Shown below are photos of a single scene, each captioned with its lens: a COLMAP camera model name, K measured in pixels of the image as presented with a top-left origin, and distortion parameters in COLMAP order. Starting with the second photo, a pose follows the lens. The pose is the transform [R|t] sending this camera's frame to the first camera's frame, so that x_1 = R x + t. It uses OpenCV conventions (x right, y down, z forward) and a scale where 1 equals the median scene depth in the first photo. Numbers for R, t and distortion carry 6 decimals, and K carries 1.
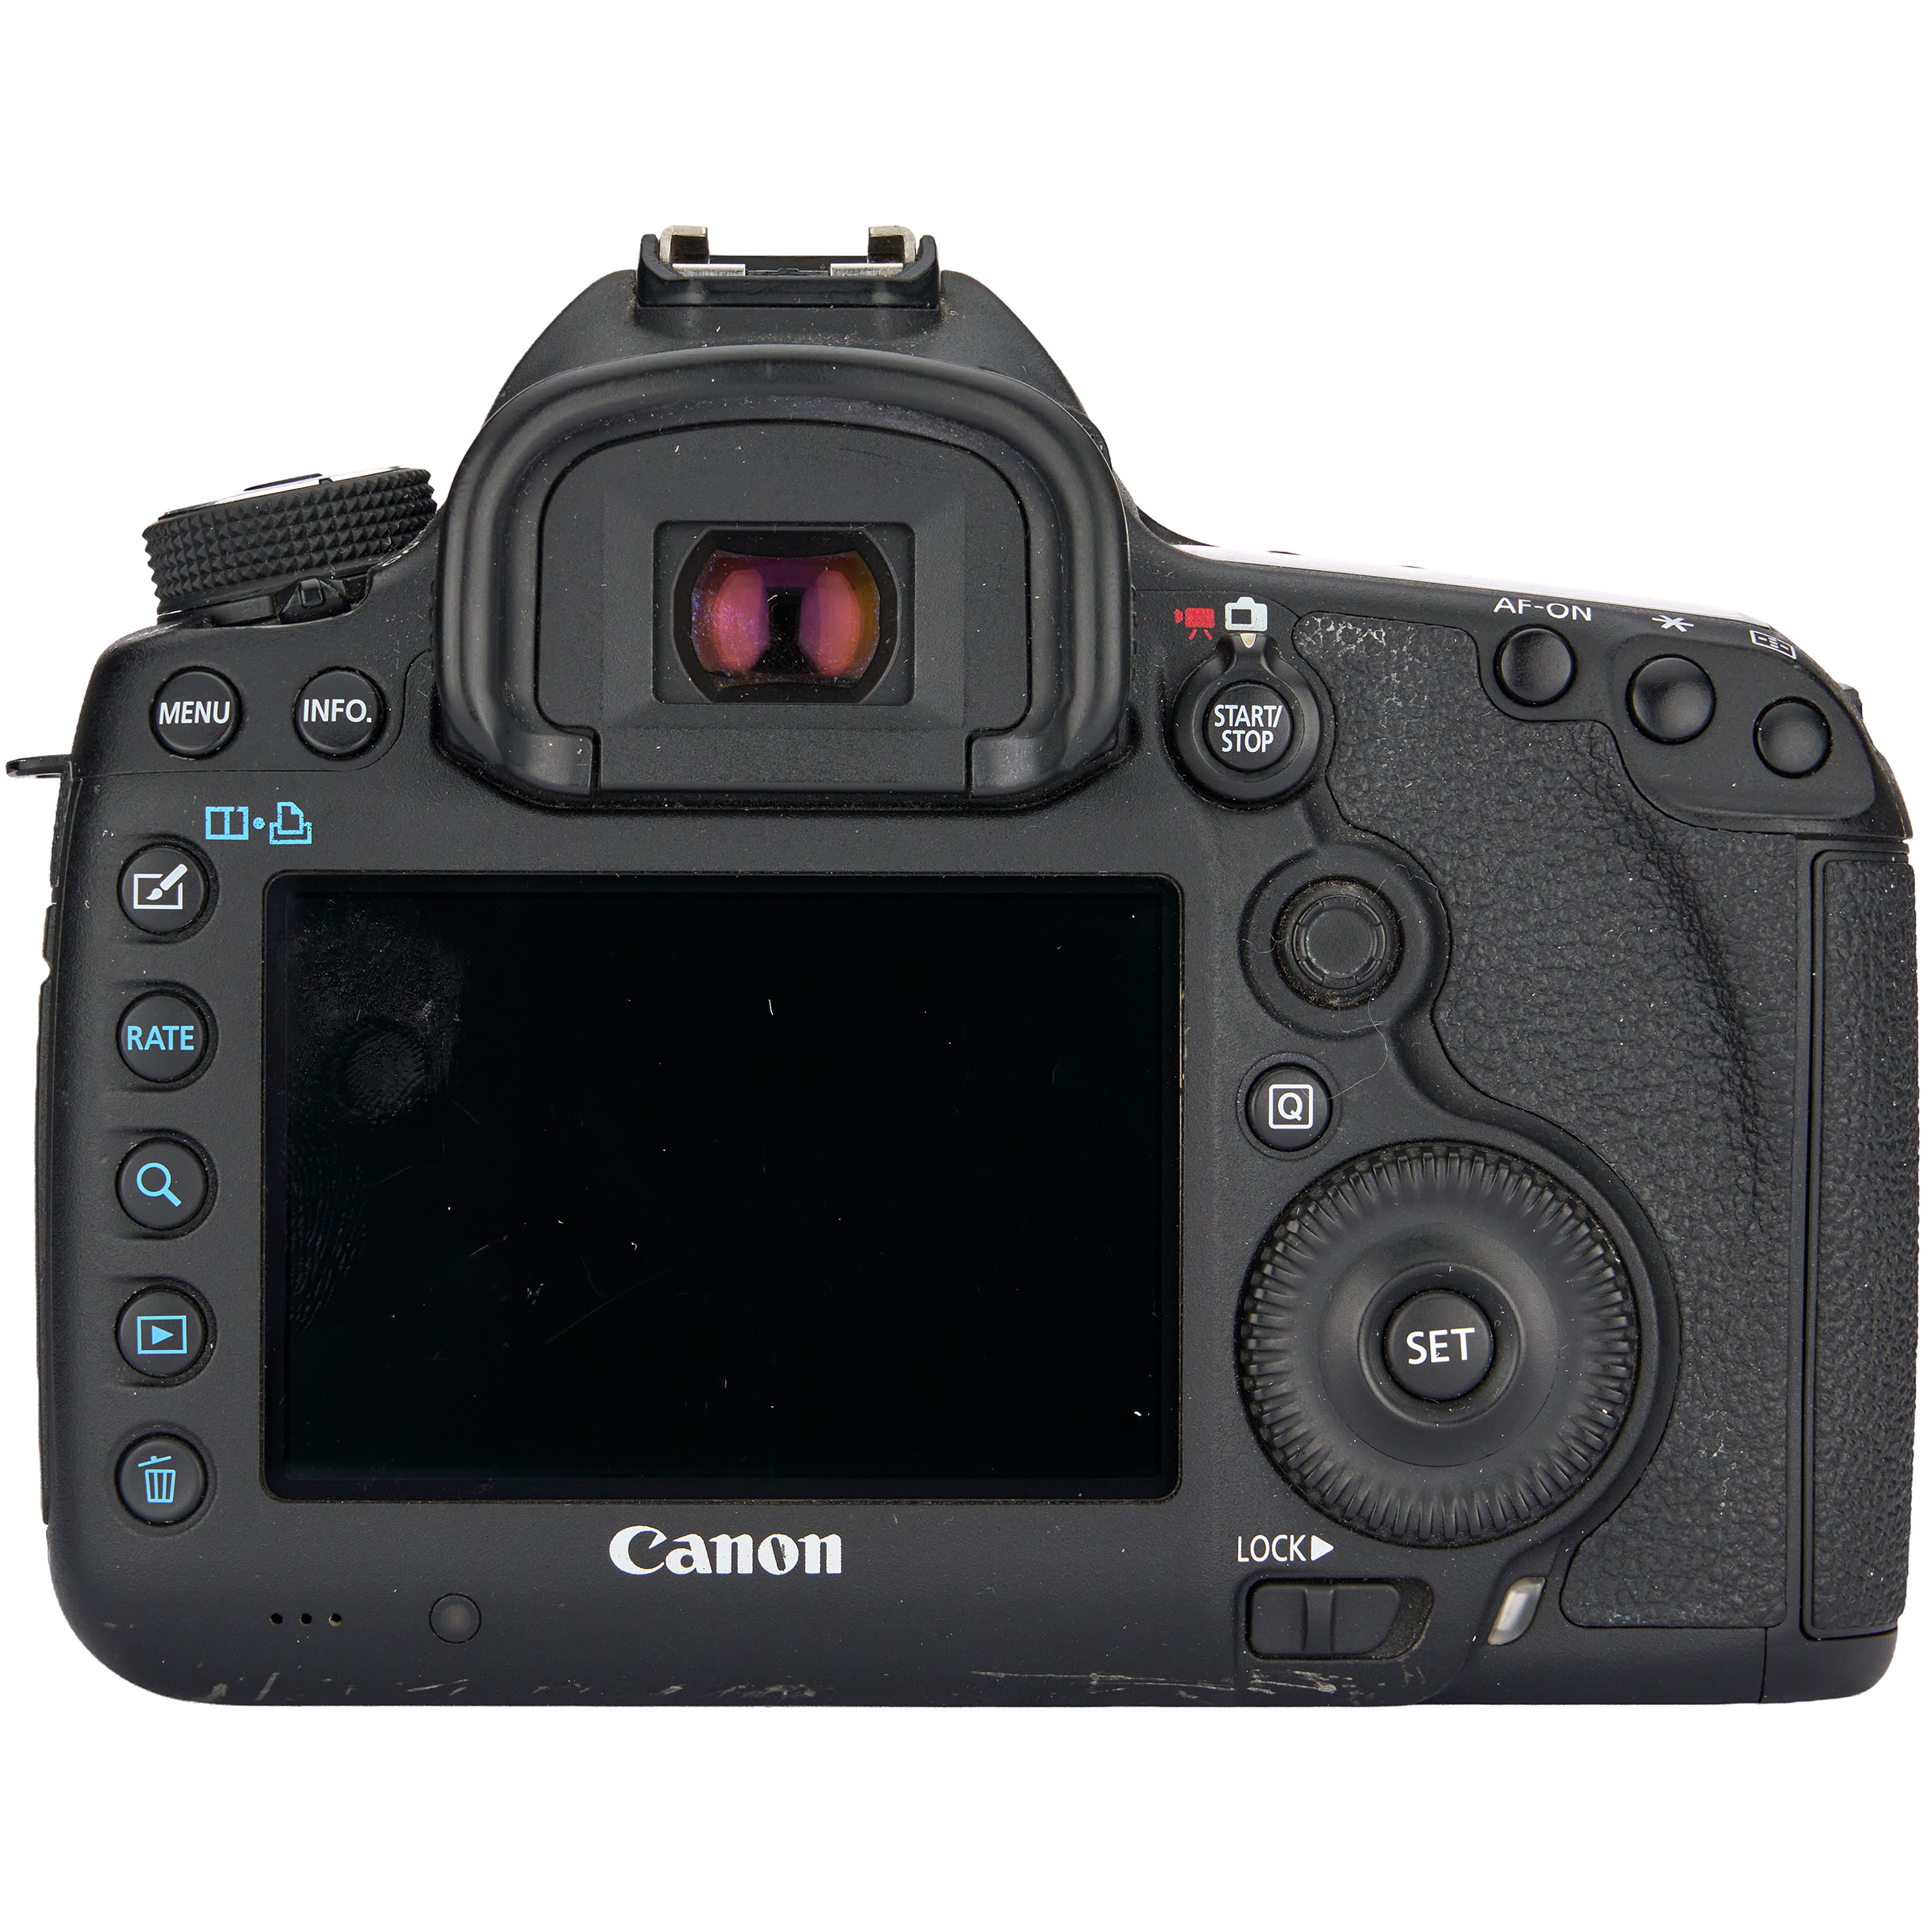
lens RADIAL K [[7269.5, 0, 966.0], [0, 7269.5, 966.0], [0, 0, 1]] dist [-0.156152, 2.308629]
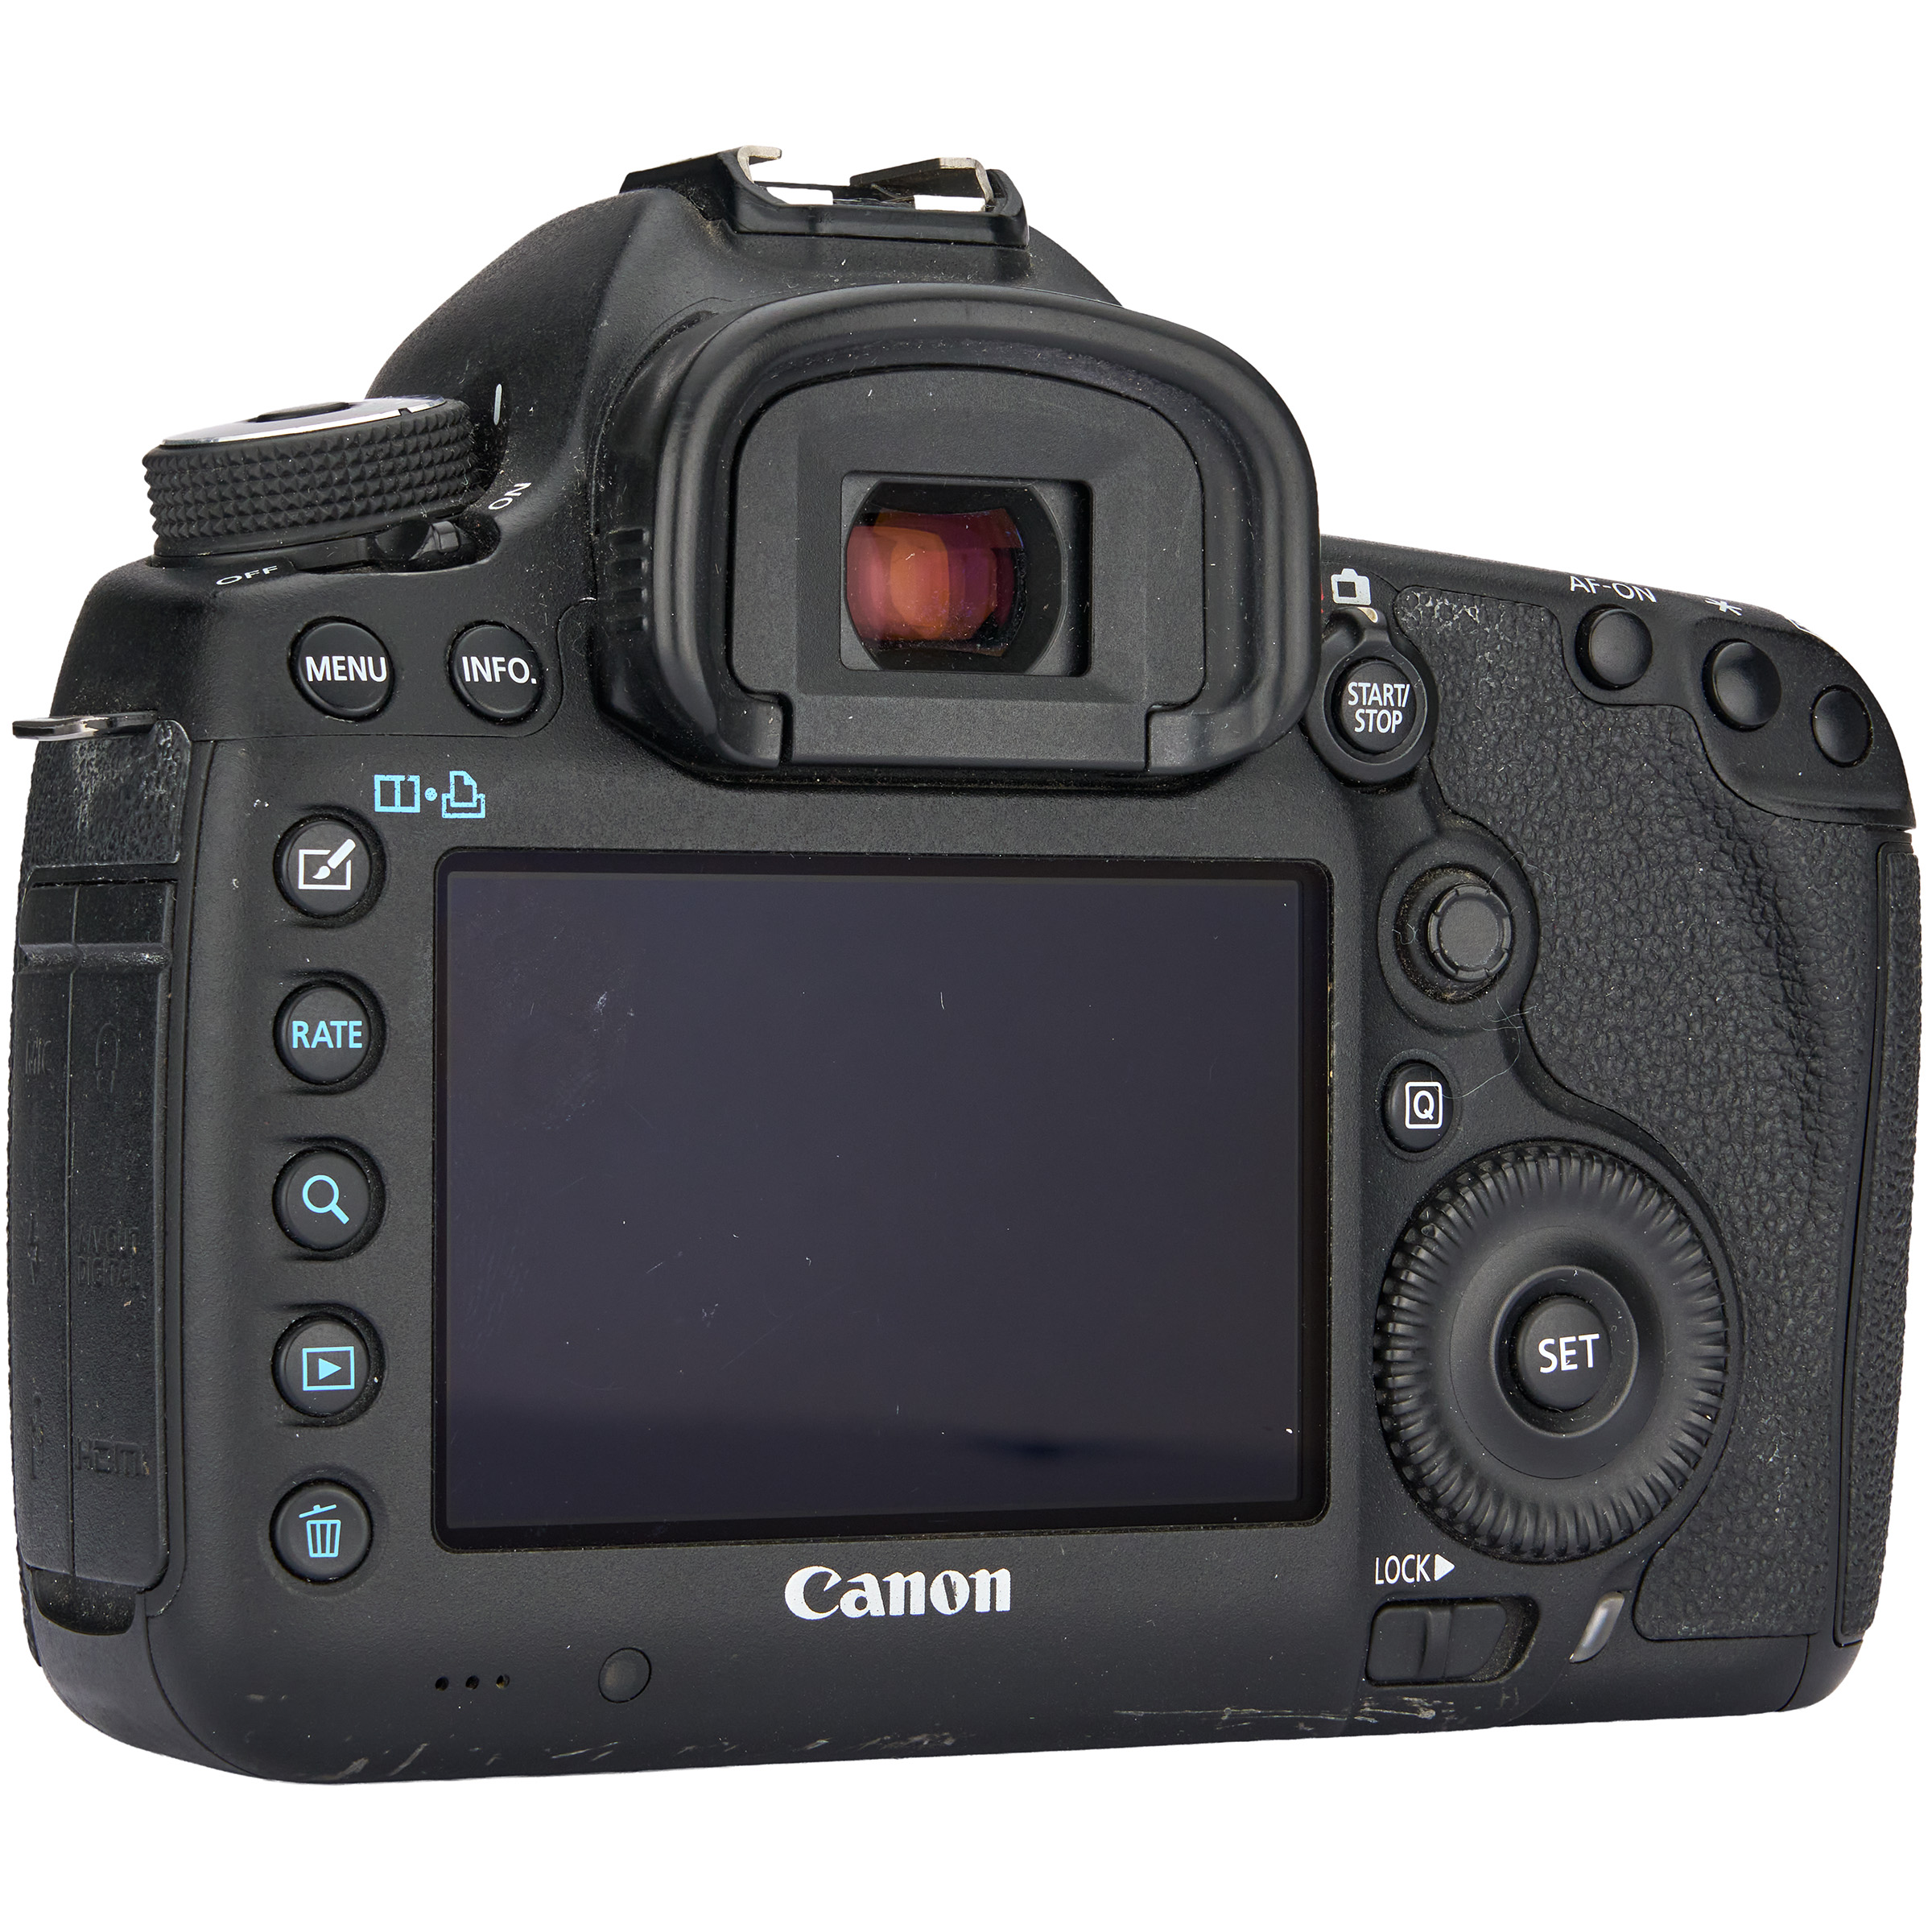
lens RADIAL K [[7595.7, 0, 966.0], [0, 7595.7, 966.0], [0, 0, 1]] dist [-0.197871, 7.753126]
pose [[0.902361, 0.003015, 0.430971, -0.438115], [-0.004974, 0.999982, 0.003419, -0.002022], [-0.430953, -0.005228, 0.902359, 0.127155]]
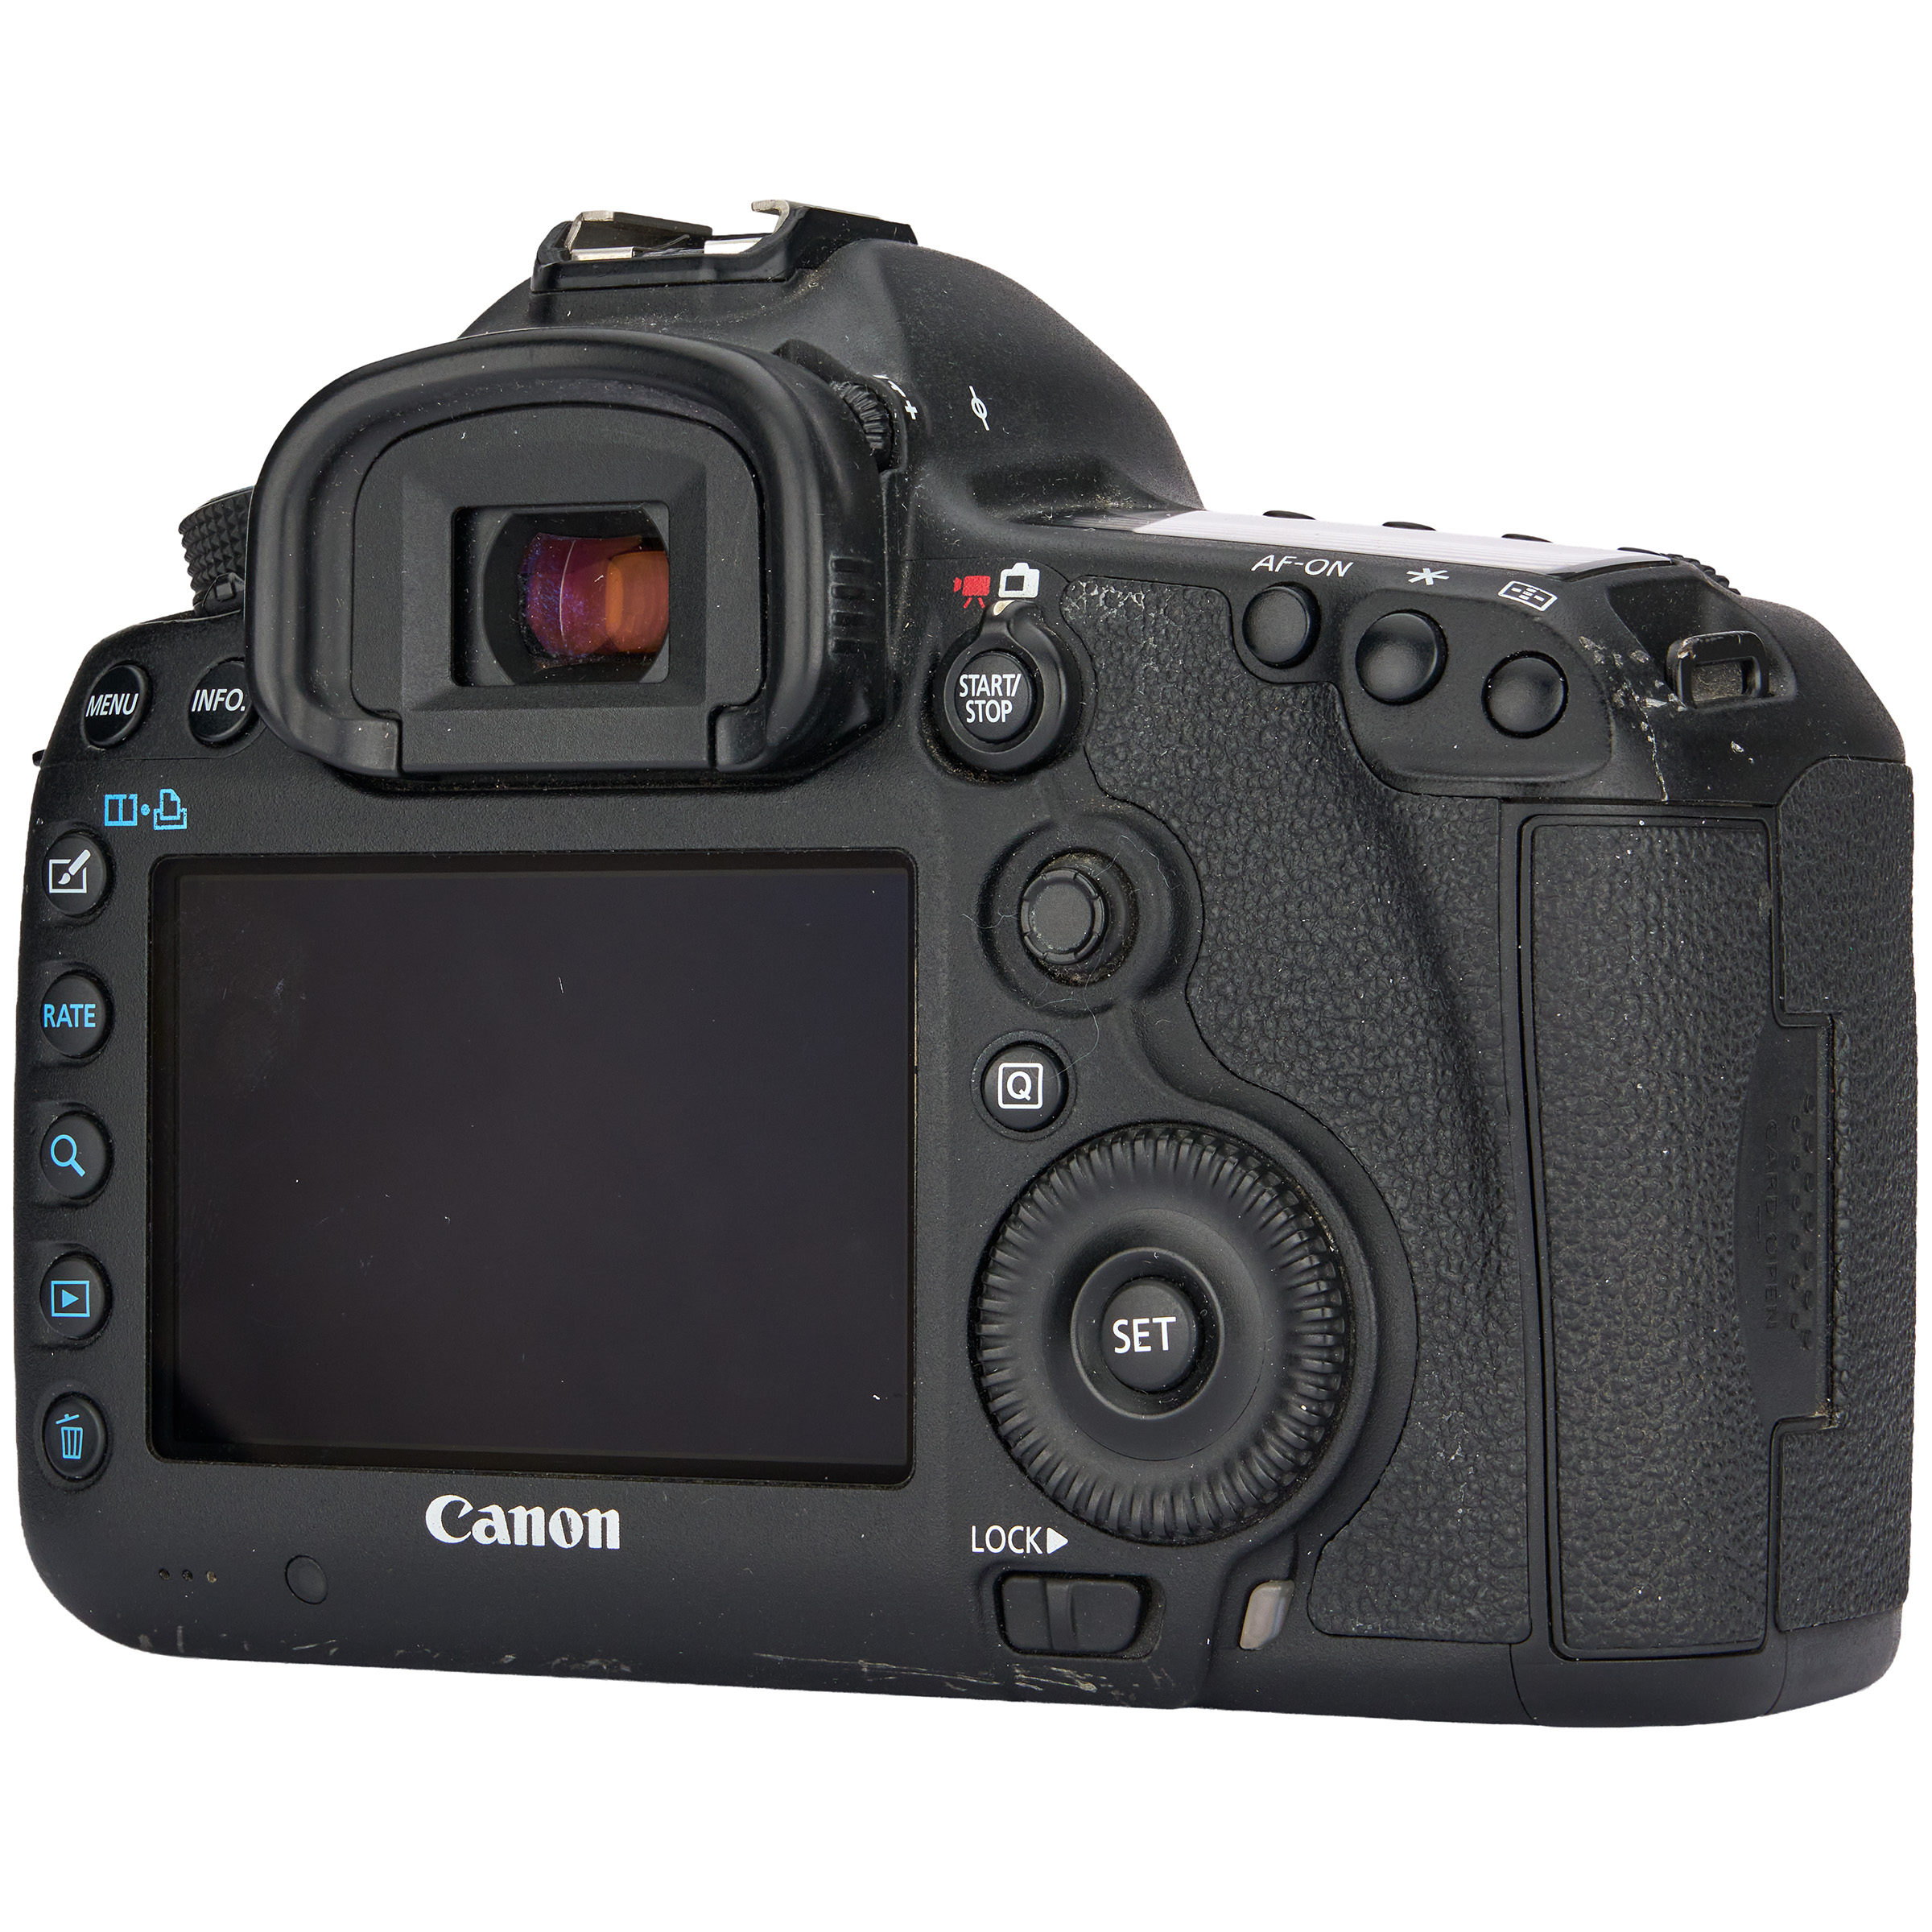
lens RADIAL K [[7545.4, 0, 966.0], [0, 7545.4, 966.0], [0, 0, 1]] dist [-0.054405, 0.022986]
pose [[0.862488, -0.003723, -0.506064, 0.549028], [0.004062, 0.999992, -0.000432, 0.003704], [0.506062, -0.001683, 0.862496, 0.124667]]
